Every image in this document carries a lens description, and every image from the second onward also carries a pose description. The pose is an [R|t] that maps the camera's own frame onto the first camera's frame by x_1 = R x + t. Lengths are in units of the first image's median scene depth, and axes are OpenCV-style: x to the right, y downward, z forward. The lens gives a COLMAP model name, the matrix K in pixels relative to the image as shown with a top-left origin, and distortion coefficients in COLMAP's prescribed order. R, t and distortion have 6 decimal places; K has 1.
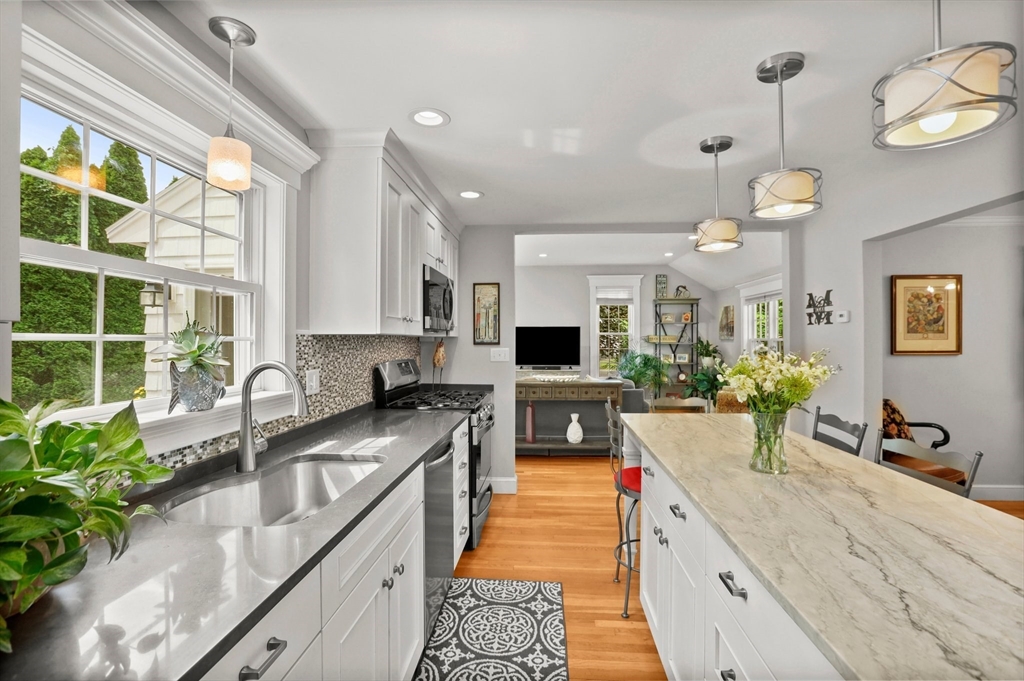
lens RADIAL K [[477.5, 0, 518.4], [0, 477.5, 341.4], [0, 0, 1]] dist [-0.050858, 0.015882]
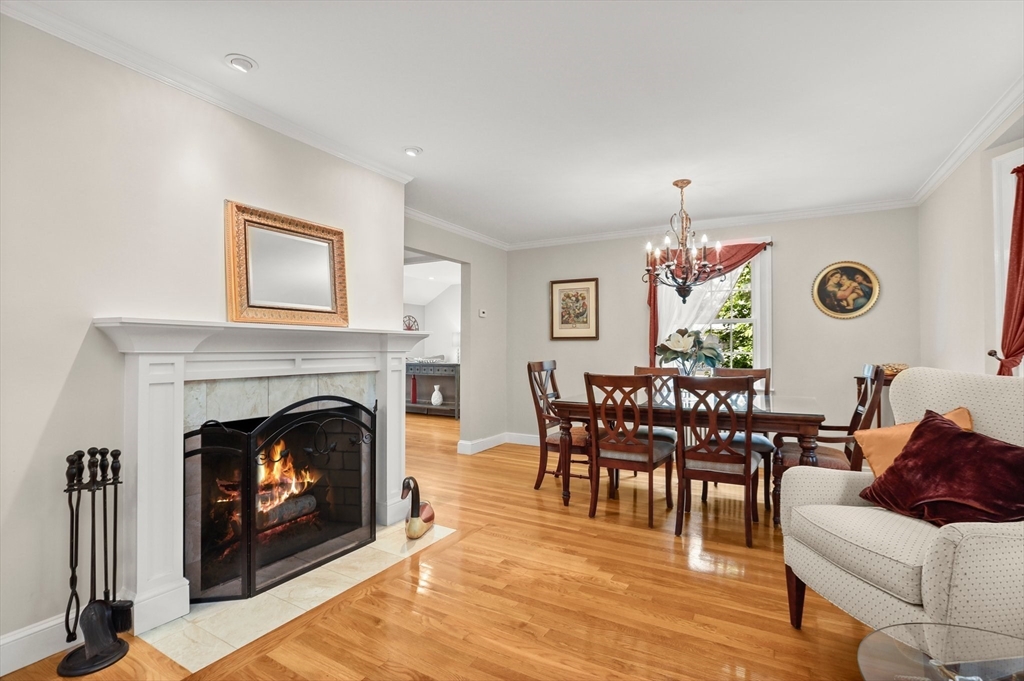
lens RADIAL K [[477.5, 0, 512.6], [0, 477.5, 335.6], [0, 0, 1]] dist [-0.050858, 0.015882]
pose [[0.896520, -0.006265, -0.442960, 1.323481], [-0.008993, 0.999437, -0.032336, 0.061443], [0.442913, 0.032973, 0.895958, -0.288701]]
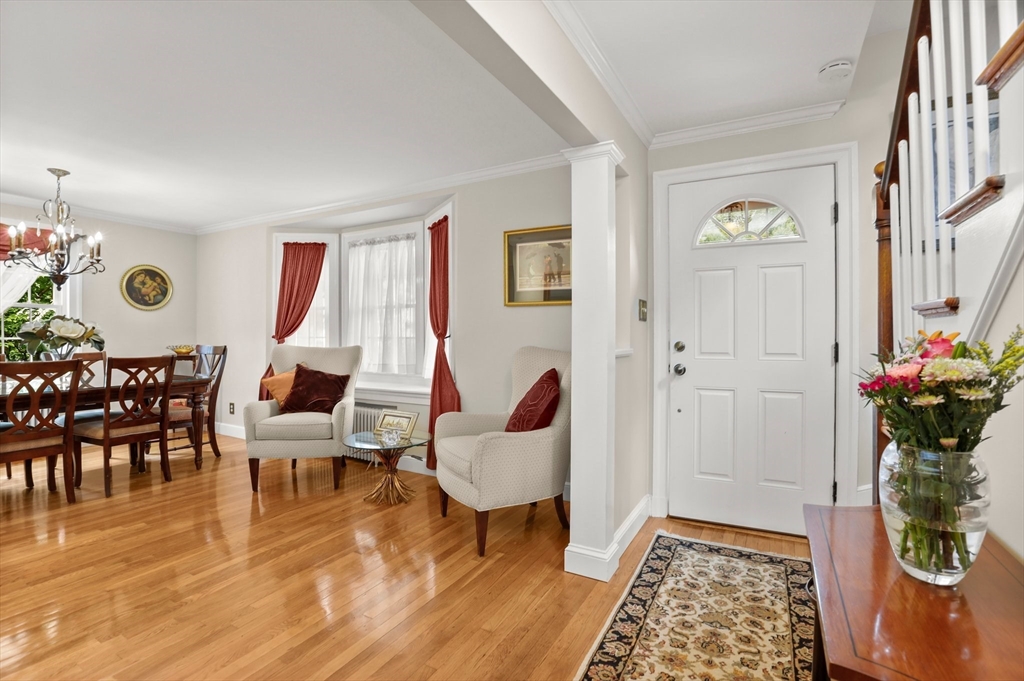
lens RADIAL K [[477.5, 0, 512.0], [0, 477.5, 341.9], [0, 0, 1]] dist [-0.050858, 0.015882]
pose [[0.436896, -0.010805, 0.899447, 0.803286], [0.003986, 0.999941, 0.010076, 0.062892], [-0.899503, -0.000816, 0.436914, -0.522020]]
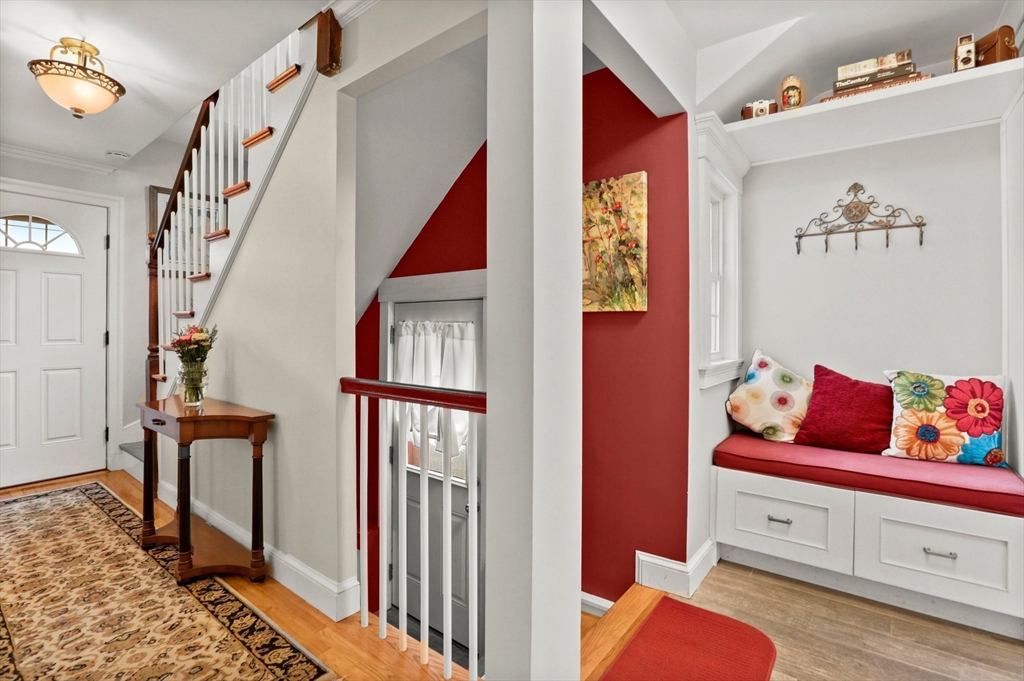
lens RADIAL K [[477.5, 0, 512.5], [0, 477.5, 326.0], [0, 0, 1]] dist [-0.050858, 0.015882]
pose [[-0.825504, 0.000774, 0.564396, 0.387420], [-0.000410, 0.999998, -0.001970, 0.063499], [-0.564397, -0.001857, -0.825502, -0.336543]]
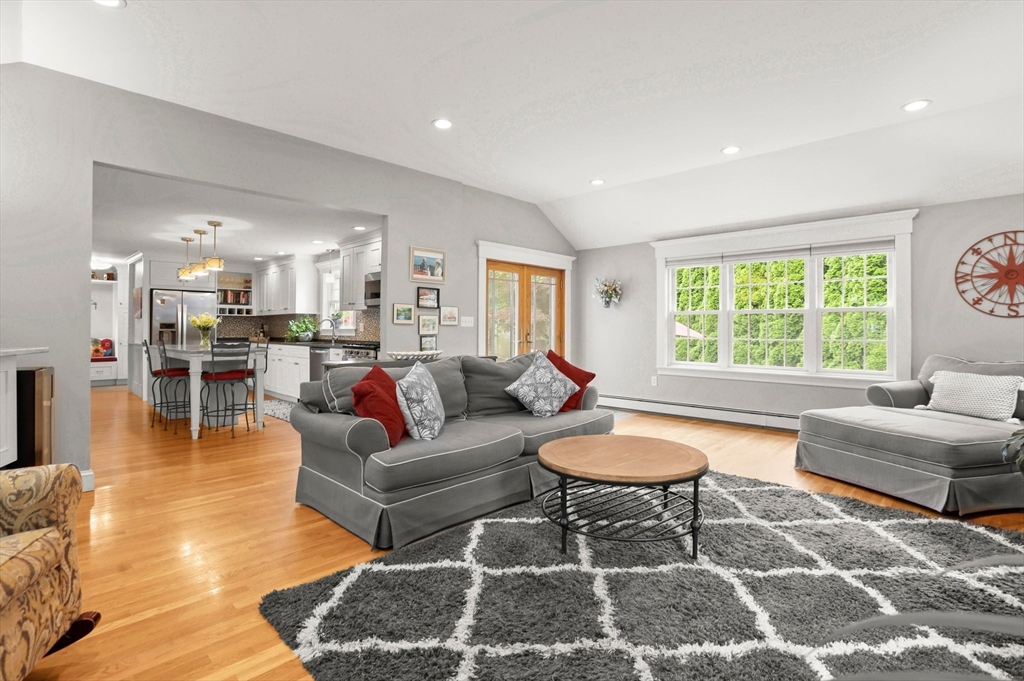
lens RADIAL K [[477.5, 0, 510.1], [0, 477.5, 327.8], [0, 0, 1]] dist [-0.050858, 0.015882]
pose [[-0.650628, -0.004938, -0.759380, 0.719659], [-0.007440, 0.999972, -0.000128, 0.047289], [0.759360, 0.005566, -0.650647, 2.115273]]
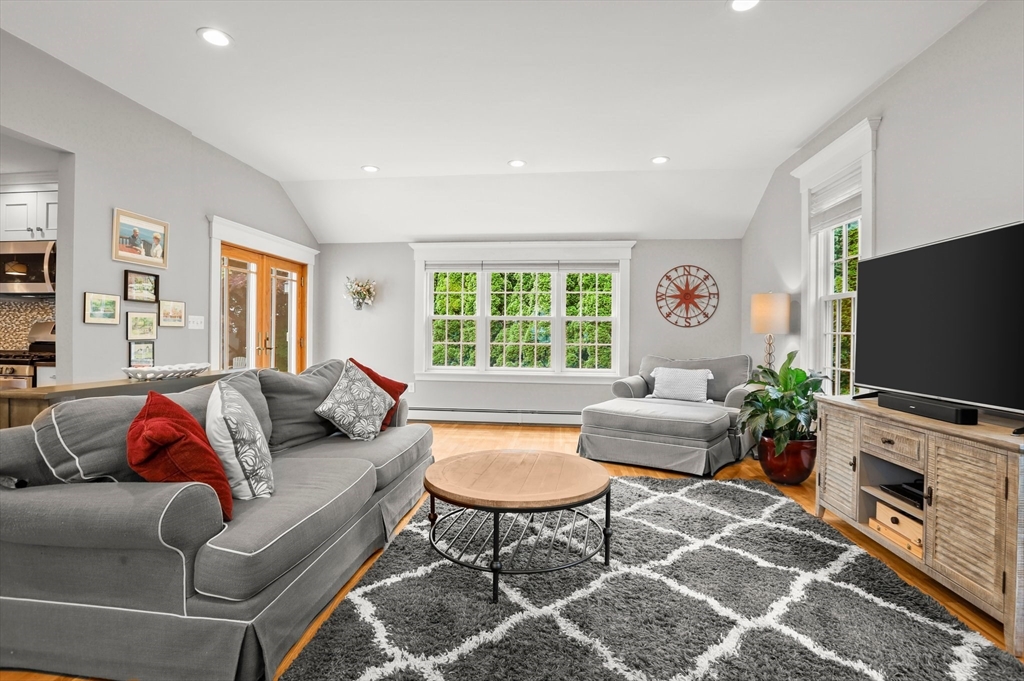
lens RADIAL K [[477.5, 0, 507.3], [0, 477.5, 337.0], [0, 0, 1]] dist [-0.050858, 0.015882]
pose [[-0.055269, 0.002663, -0.998468, 0.716231], [-0.013744, 0.999900, 0.003428, 0.049131], [0.998377, 0.013912, -0.055227, 1.836144]]
